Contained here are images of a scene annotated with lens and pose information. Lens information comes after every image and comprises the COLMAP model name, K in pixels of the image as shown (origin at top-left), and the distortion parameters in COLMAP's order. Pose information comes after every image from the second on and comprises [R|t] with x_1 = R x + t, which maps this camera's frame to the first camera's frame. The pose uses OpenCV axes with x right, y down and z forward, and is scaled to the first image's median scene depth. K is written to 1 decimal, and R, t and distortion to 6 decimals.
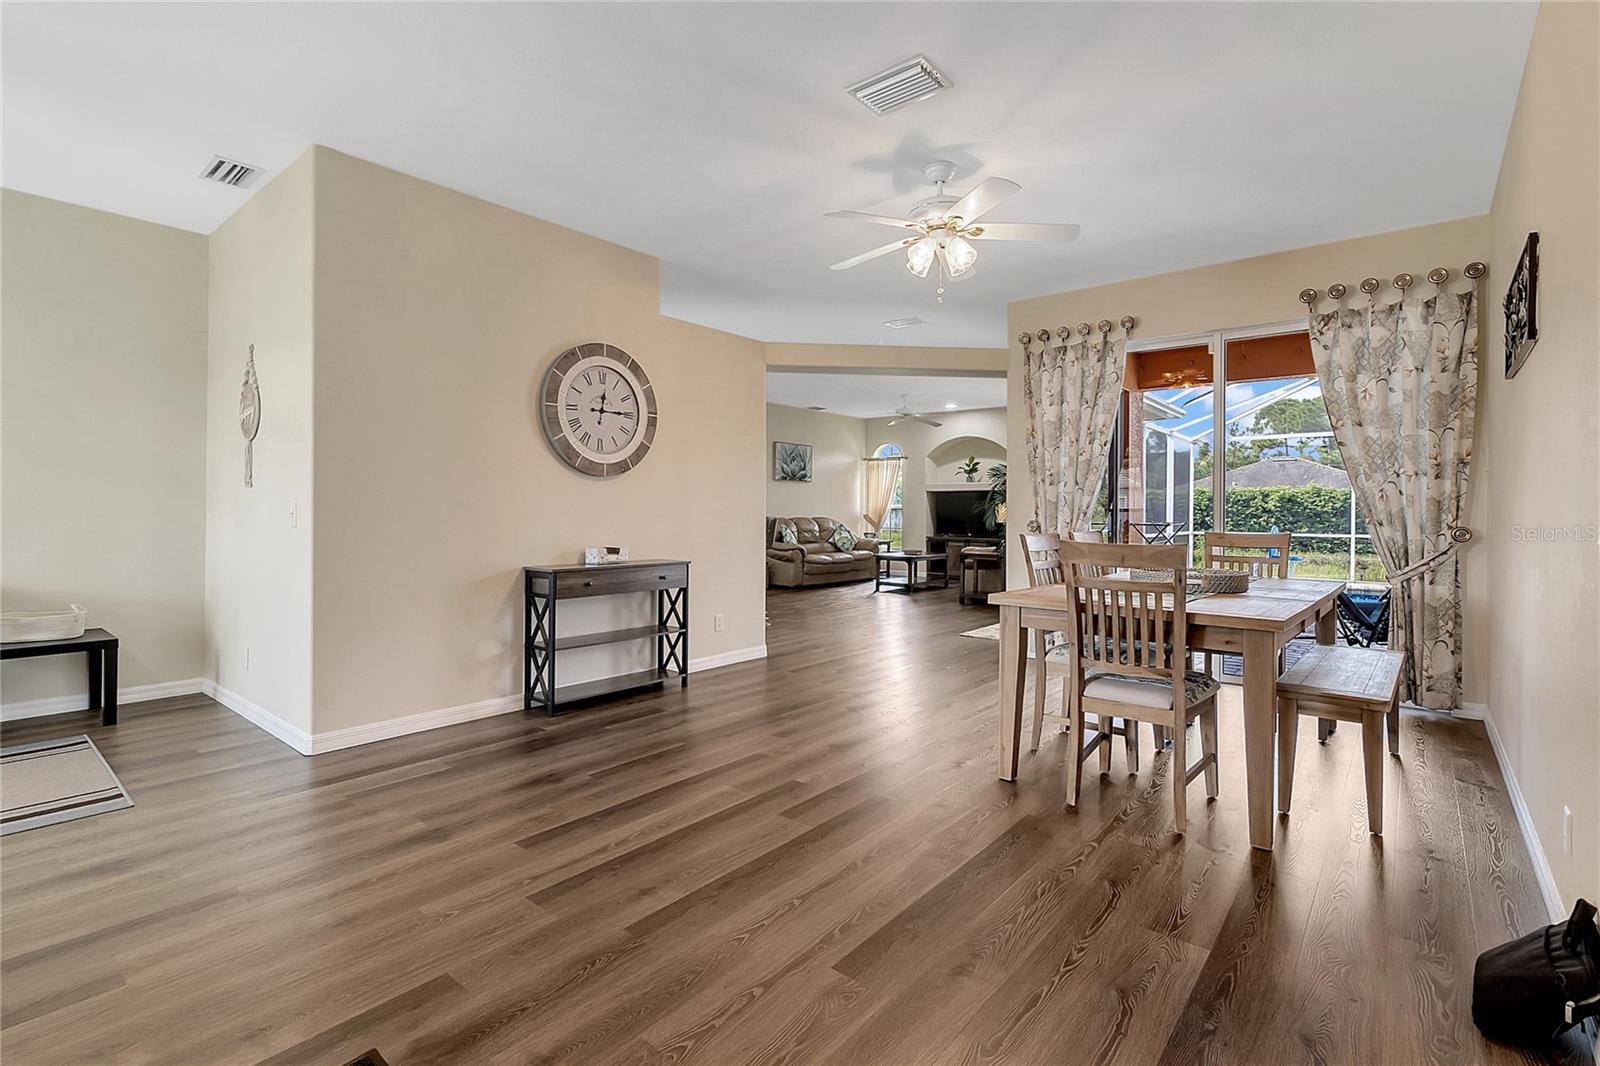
lens RADIAL K [[742.2, 0, 810.3], [0, 742.2, 521.6], [0, 0, 1]] dist [-0.000203, 0.000192]
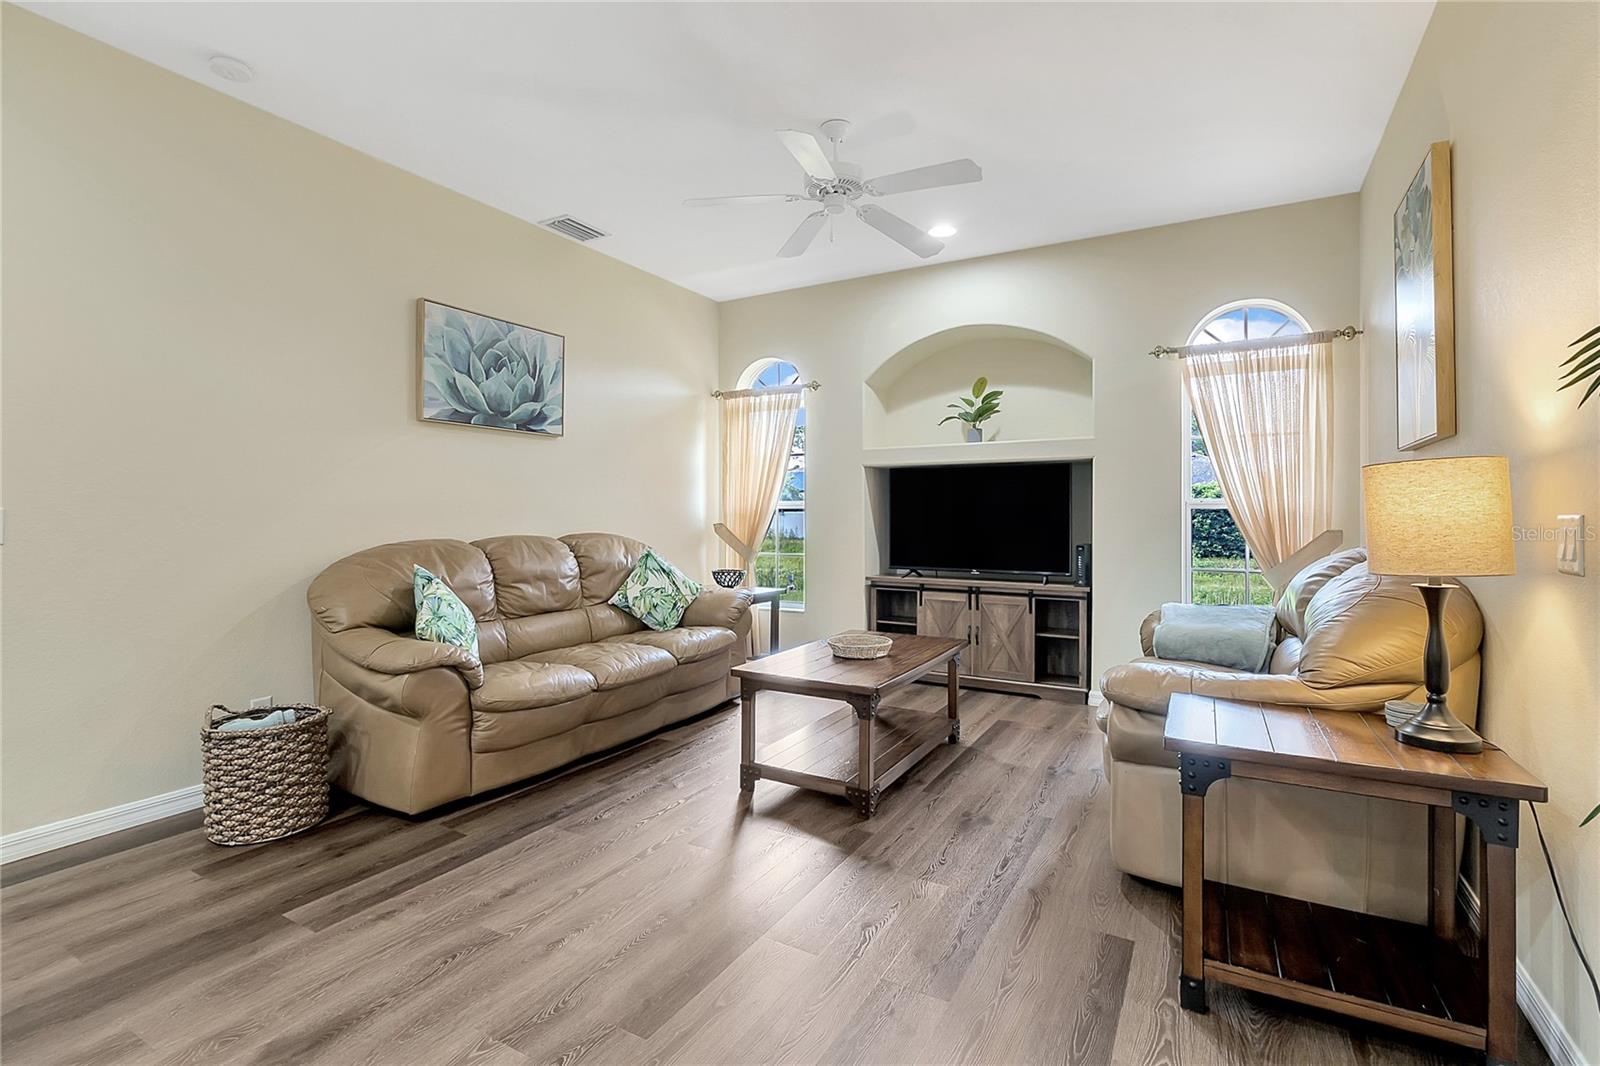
lens RADIAL K [[742.2, 0, 797.8], [0, 742.2, 522.4], [0, 0, 1]] dist [-0.000203, 0.000192]
pose [[0.987930, -0.006400, 0.154766, 0.058142], [0.006372, 0.999979, 0.000675, -0.011076], [-0.154767, 0.000319, 0.987951, 0.625078]]
